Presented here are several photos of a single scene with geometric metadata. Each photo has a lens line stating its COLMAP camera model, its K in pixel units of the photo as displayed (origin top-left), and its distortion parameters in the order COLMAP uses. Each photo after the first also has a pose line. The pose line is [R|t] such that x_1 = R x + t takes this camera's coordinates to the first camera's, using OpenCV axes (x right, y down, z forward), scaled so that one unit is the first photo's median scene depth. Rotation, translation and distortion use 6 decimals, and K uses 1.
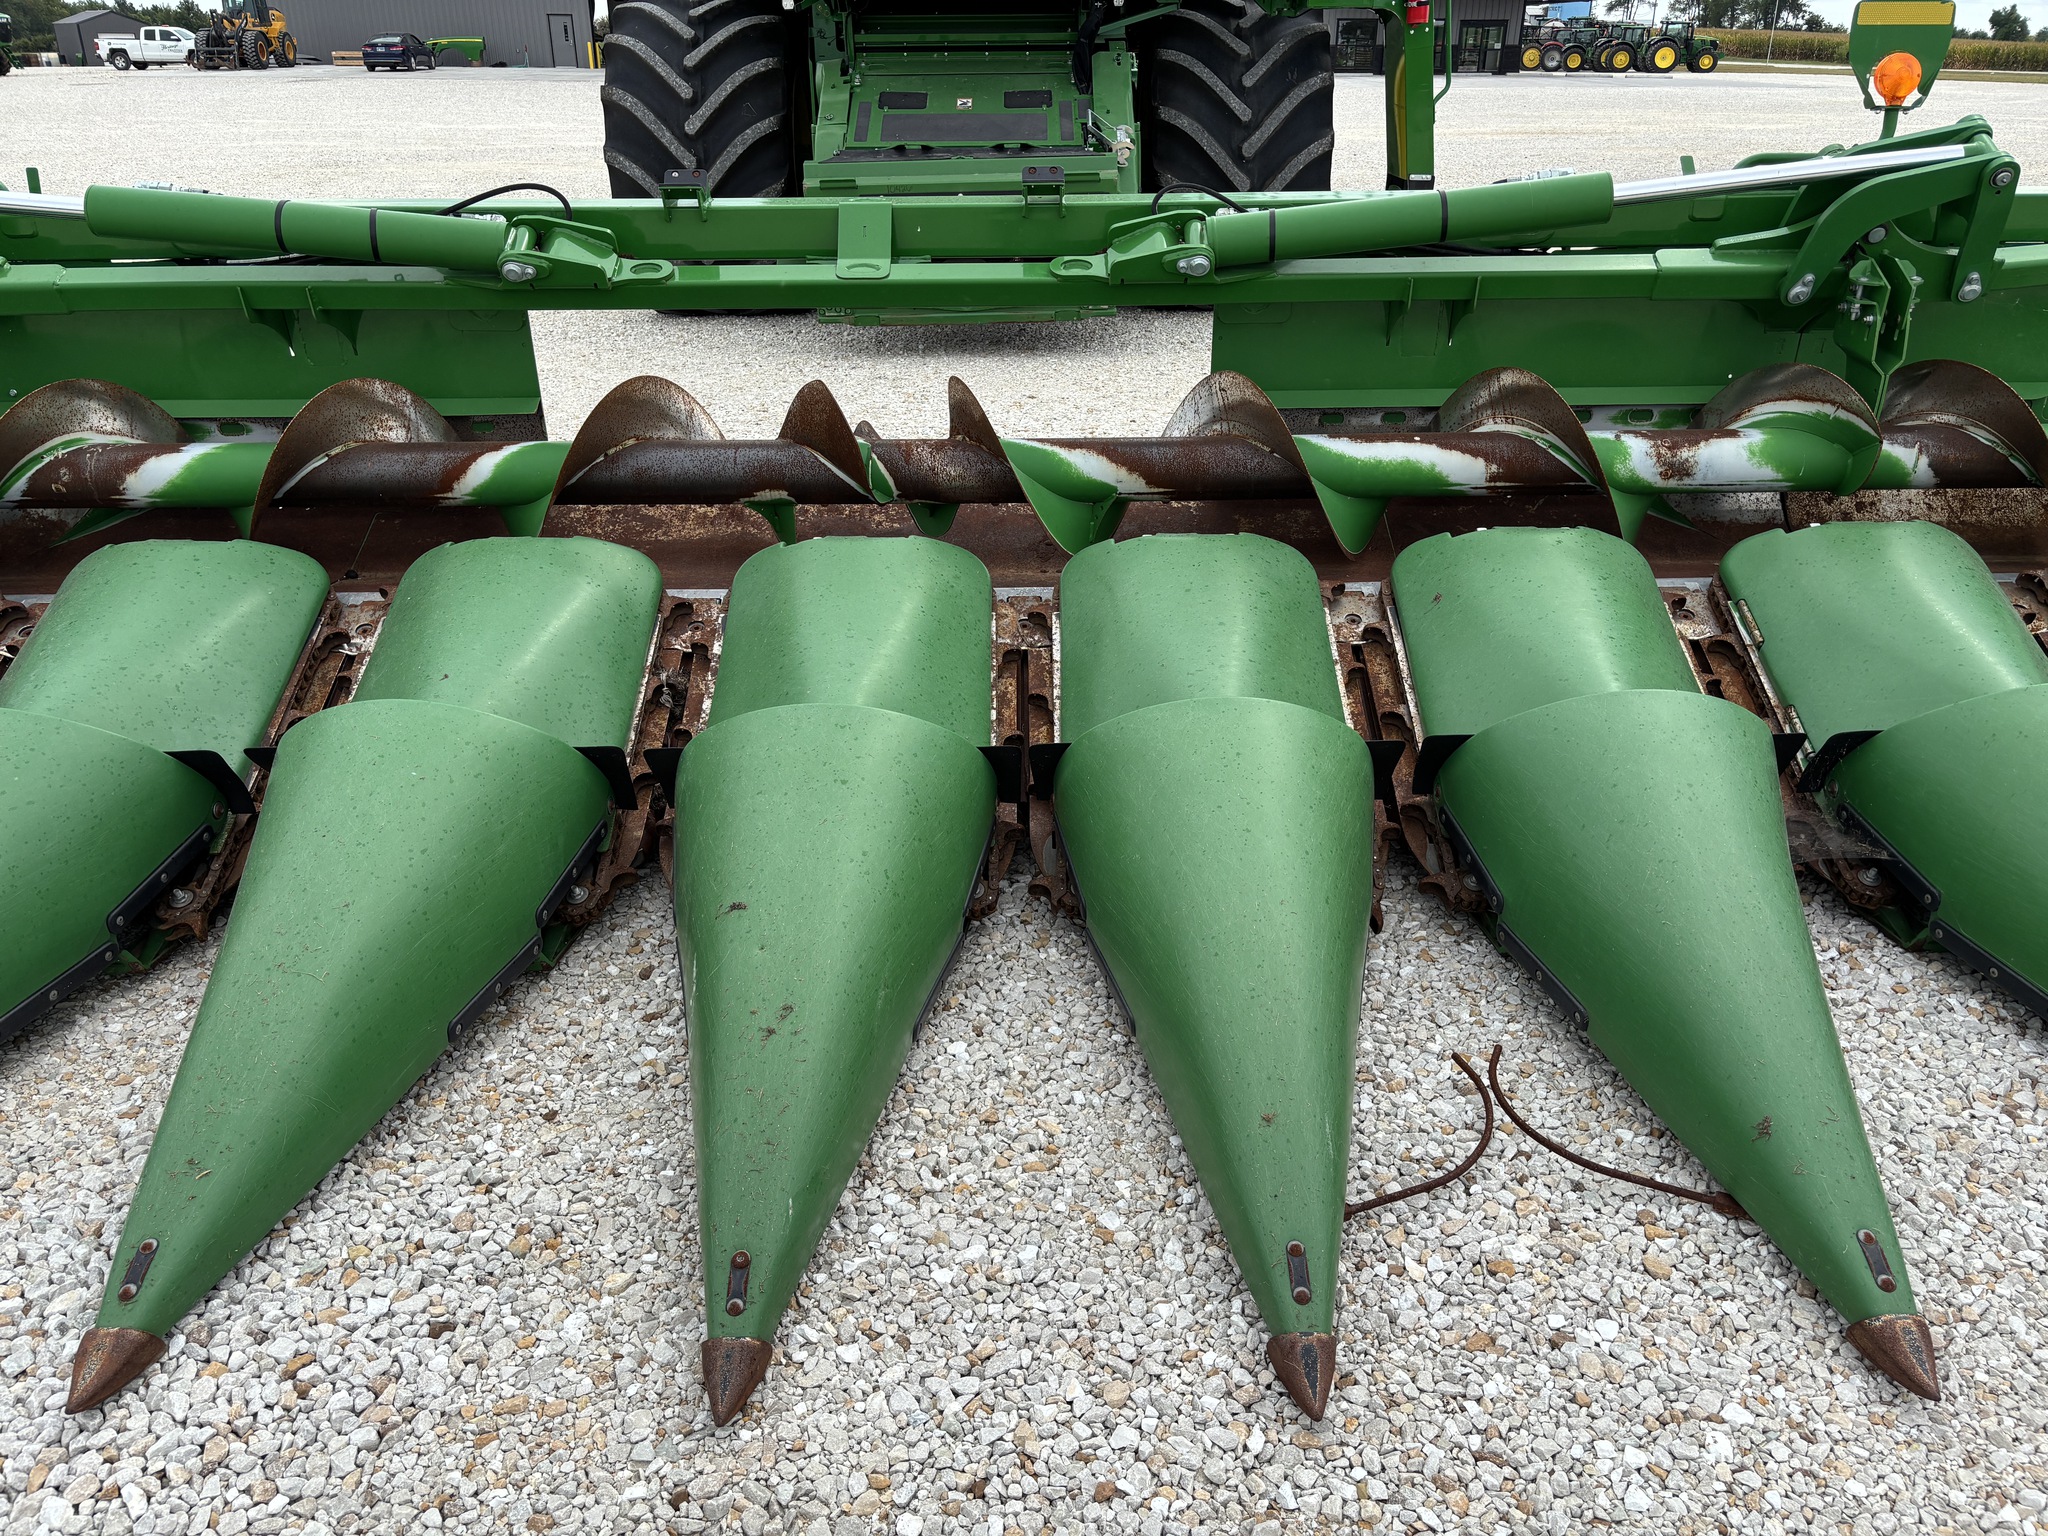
lens RADIAL K [[1576.6, 0, 1035.7], [0, 1576.6, 700.9], [0, 0, 1]] dist [0.063050, -0.079031]
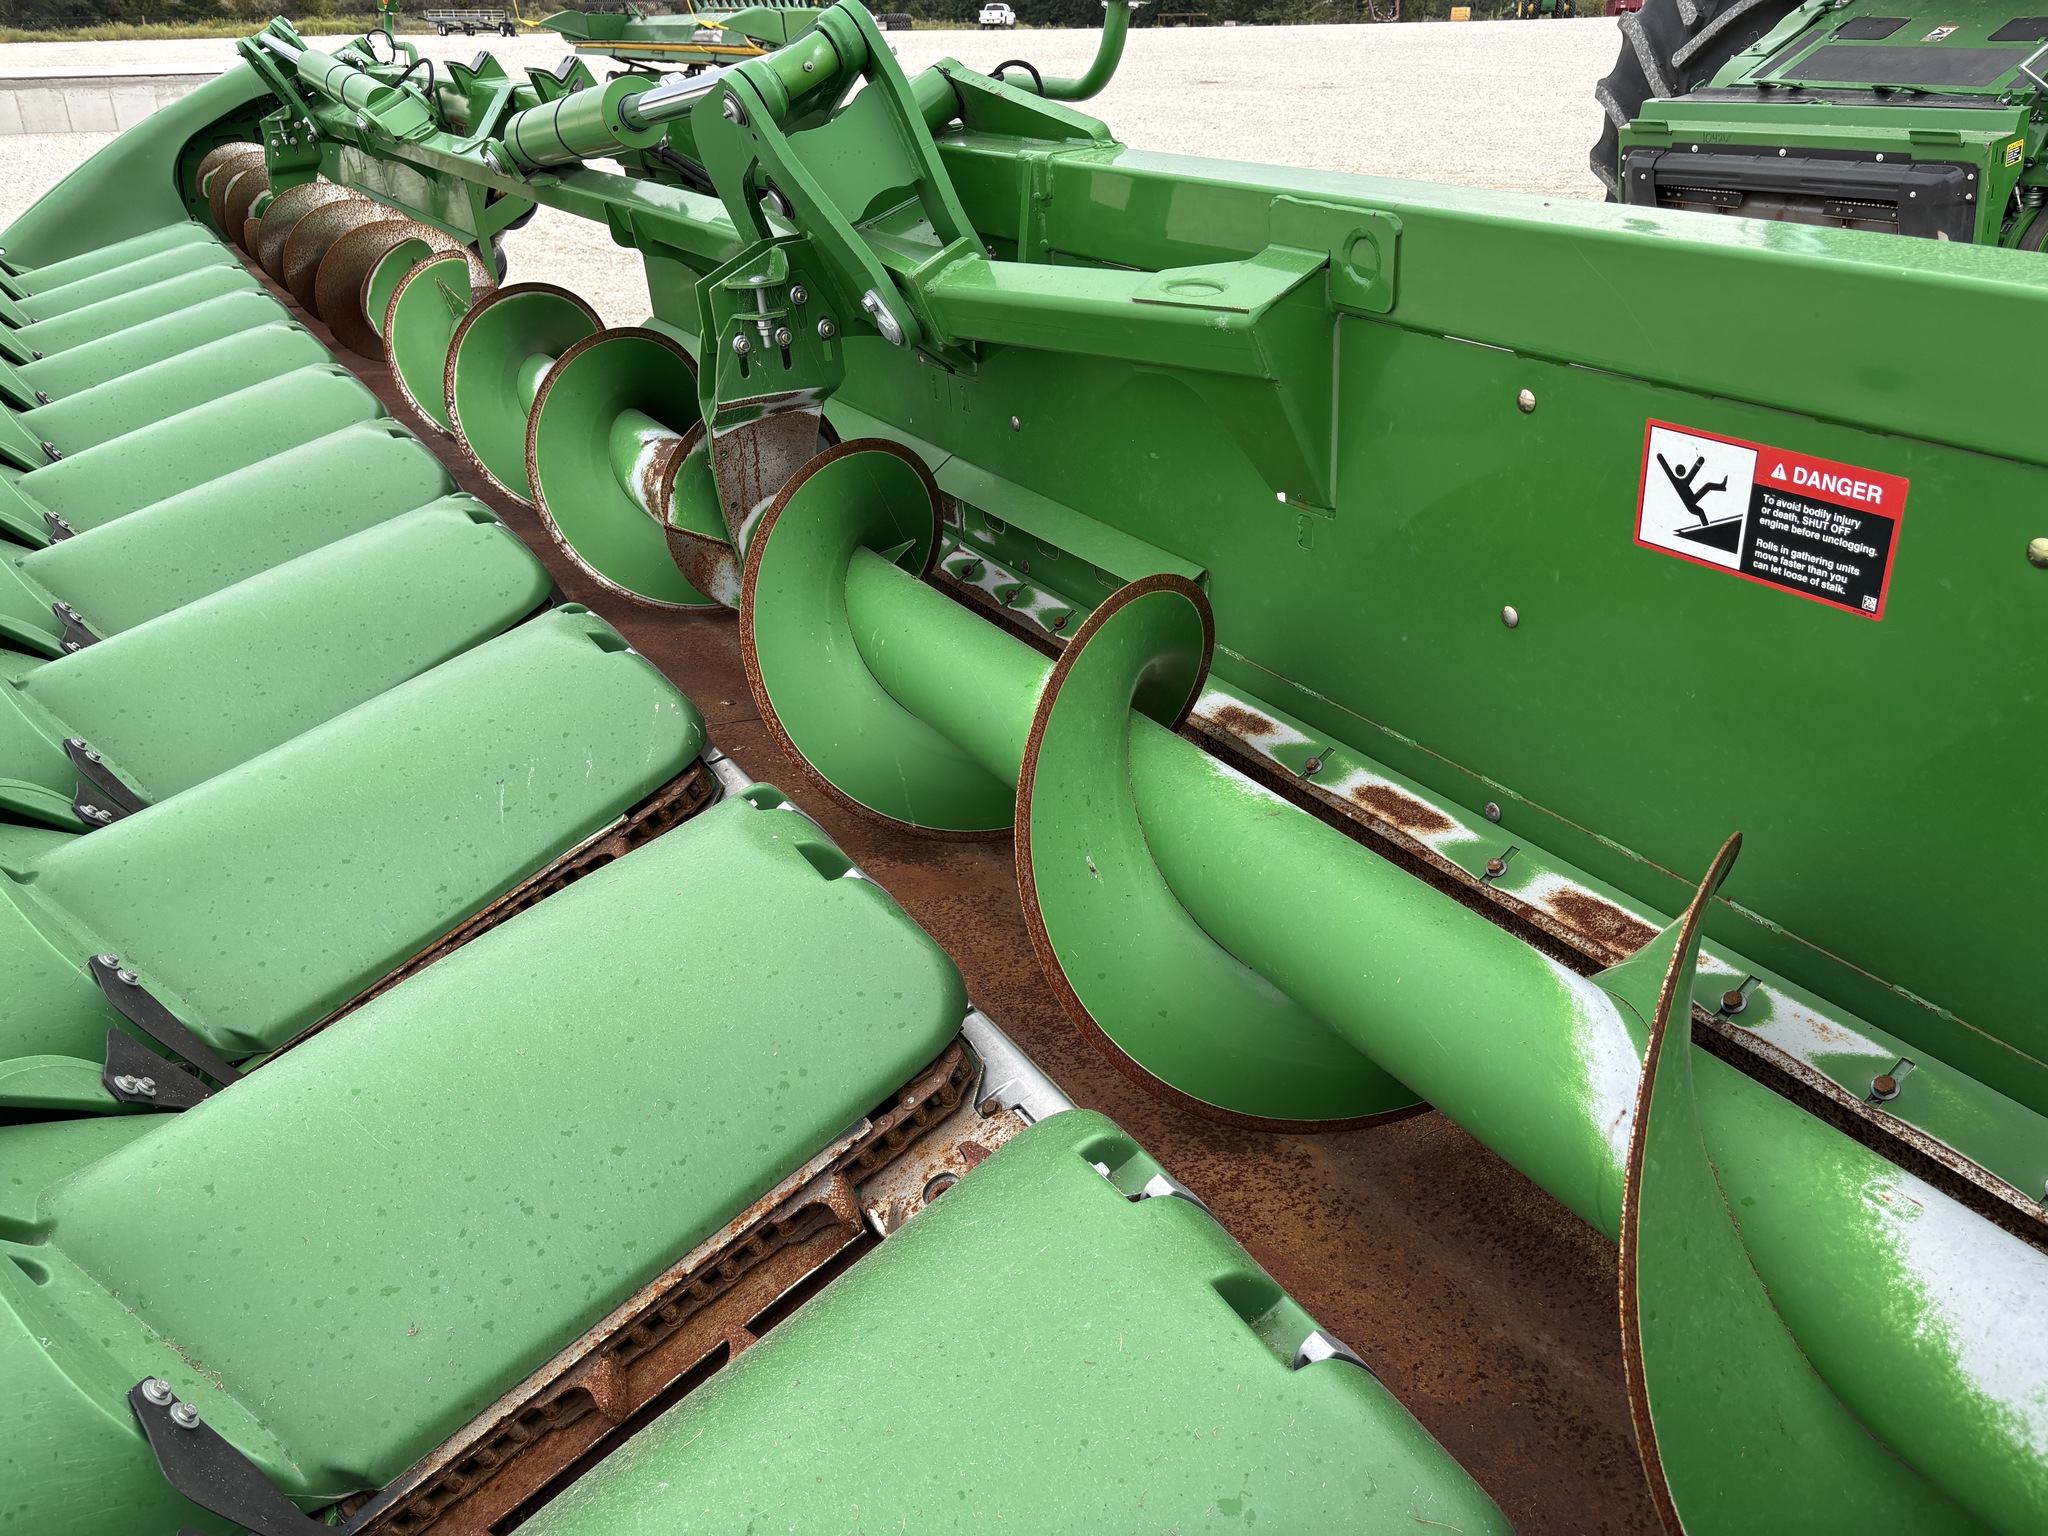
lens RADIAL K [[1552.6, 0, 1037.6], [0, 1552.6, 775.6], [0, 0, 1]] dist [0.090260, -0.110949]
pose [[0.494109, 0.380422, -0.781751, 0.469647], [-0.324879, 0.914838, 0.239845, -0.110977], [0.806418, 0.135465, 0.575621, 0.316041]]
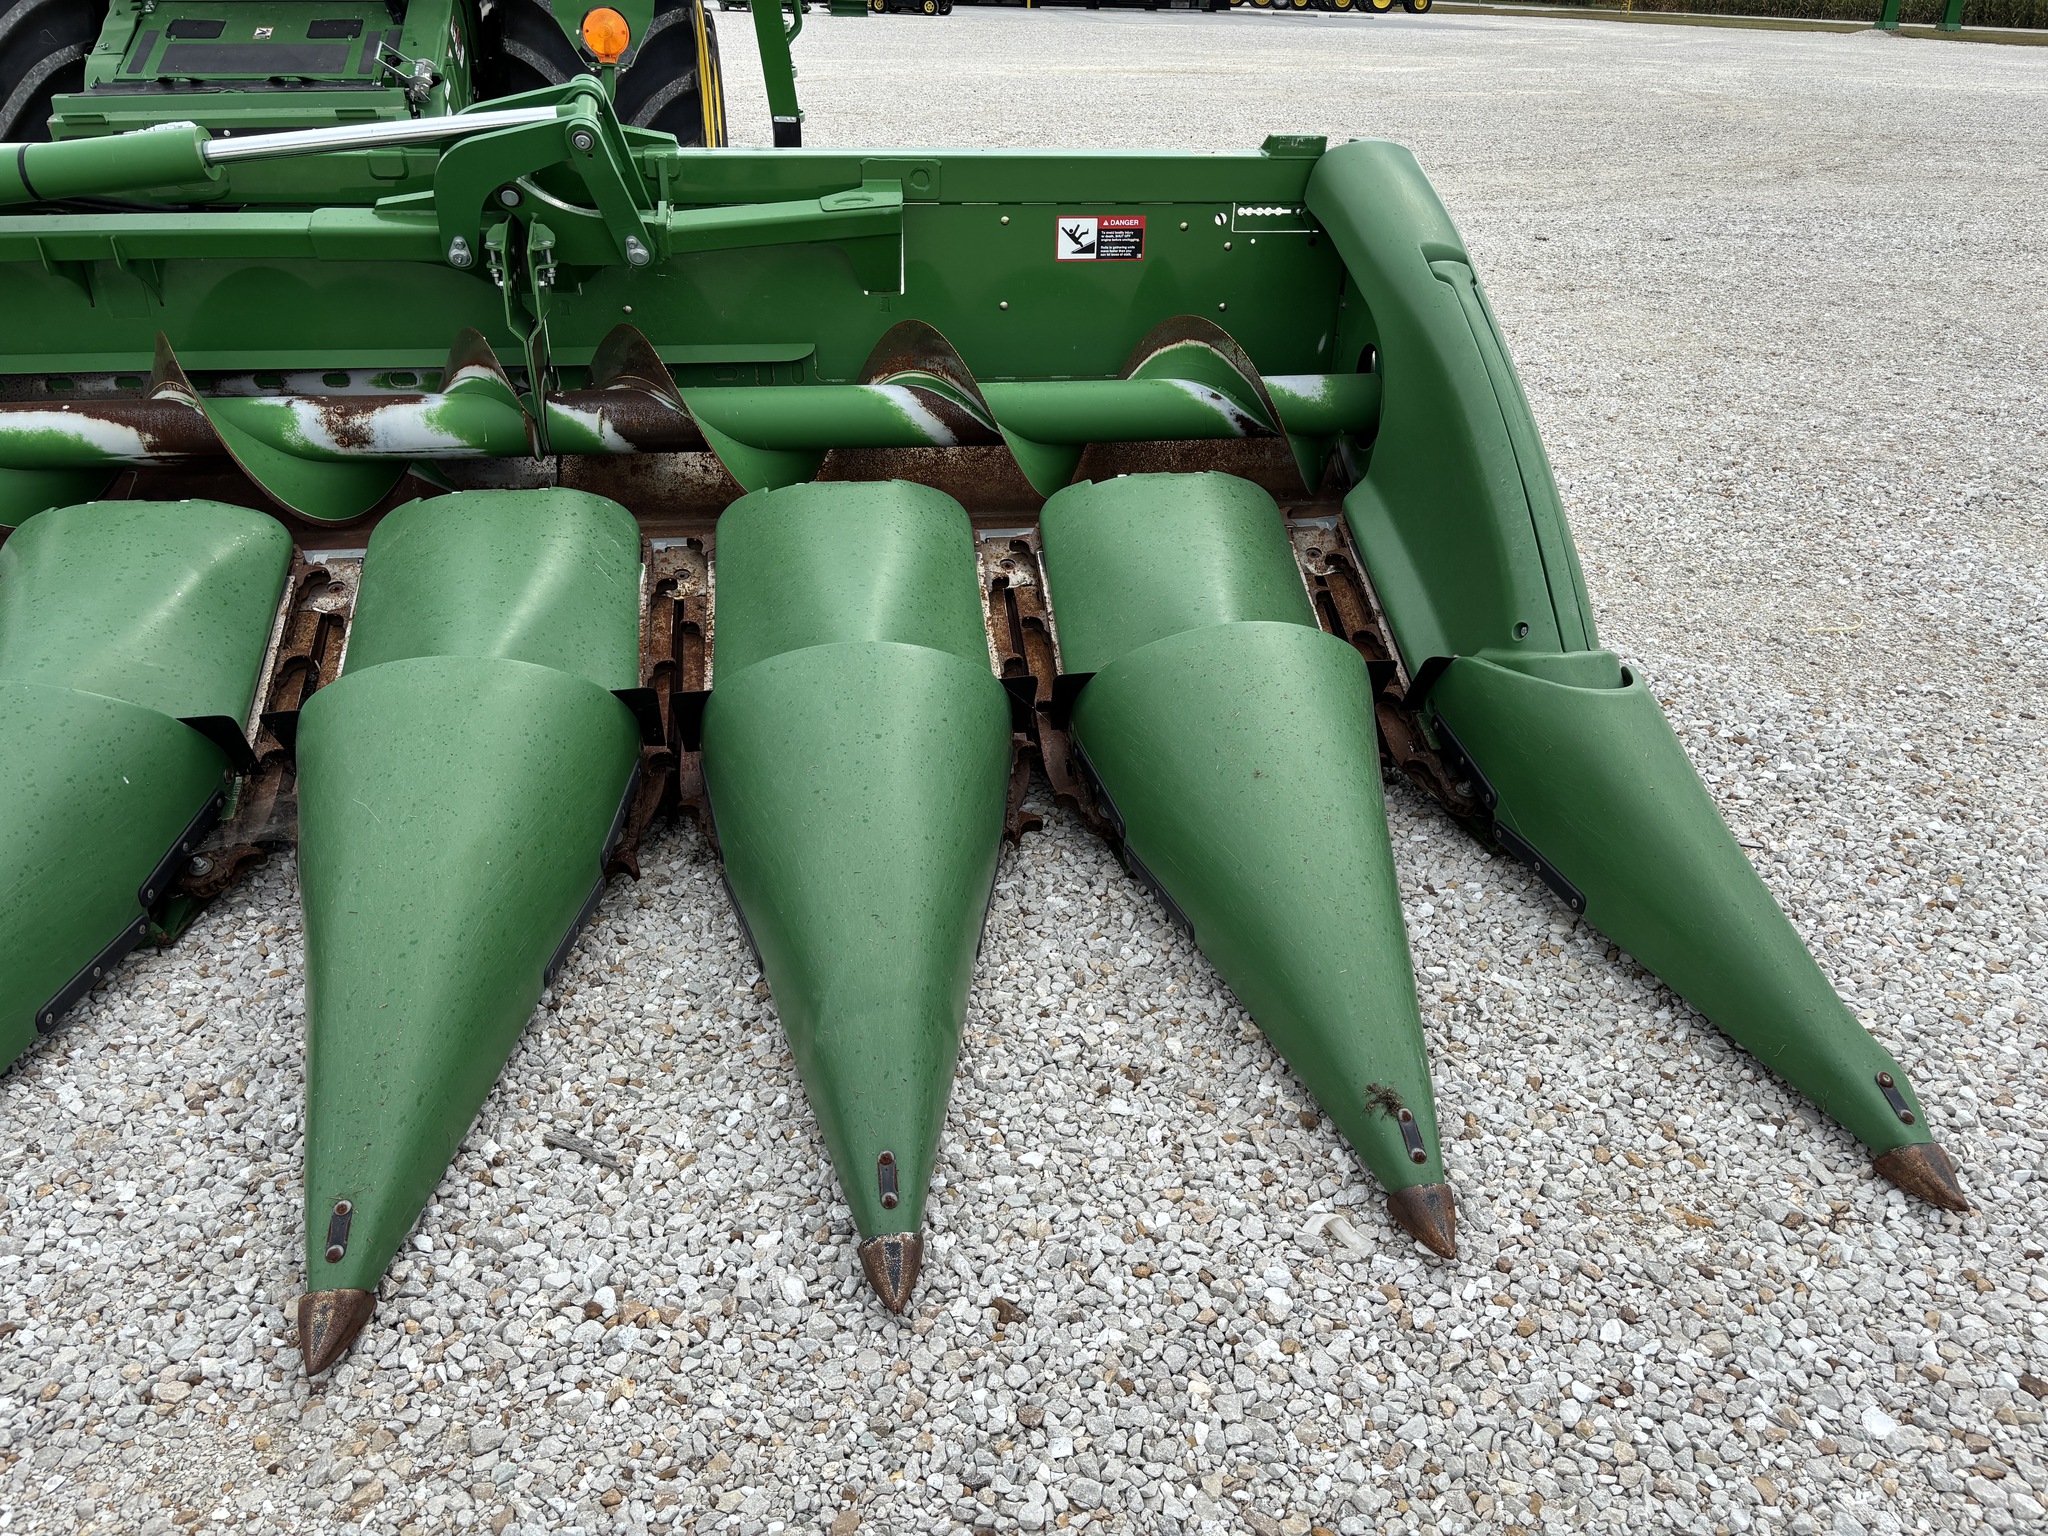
lens RADIAL K [[1544.2, 0, 1052.2], [0, 1544.2, 778.5], [0, 0, 1]] dist [0.020808, -0.029703]
pose [[0.991046, -0.041932, 0.126762, 0.302349], [0.030454, 0.995370, 0.091166, -0.003458], [-0.129998, -0.086489, 0.987735, -0.012966]]
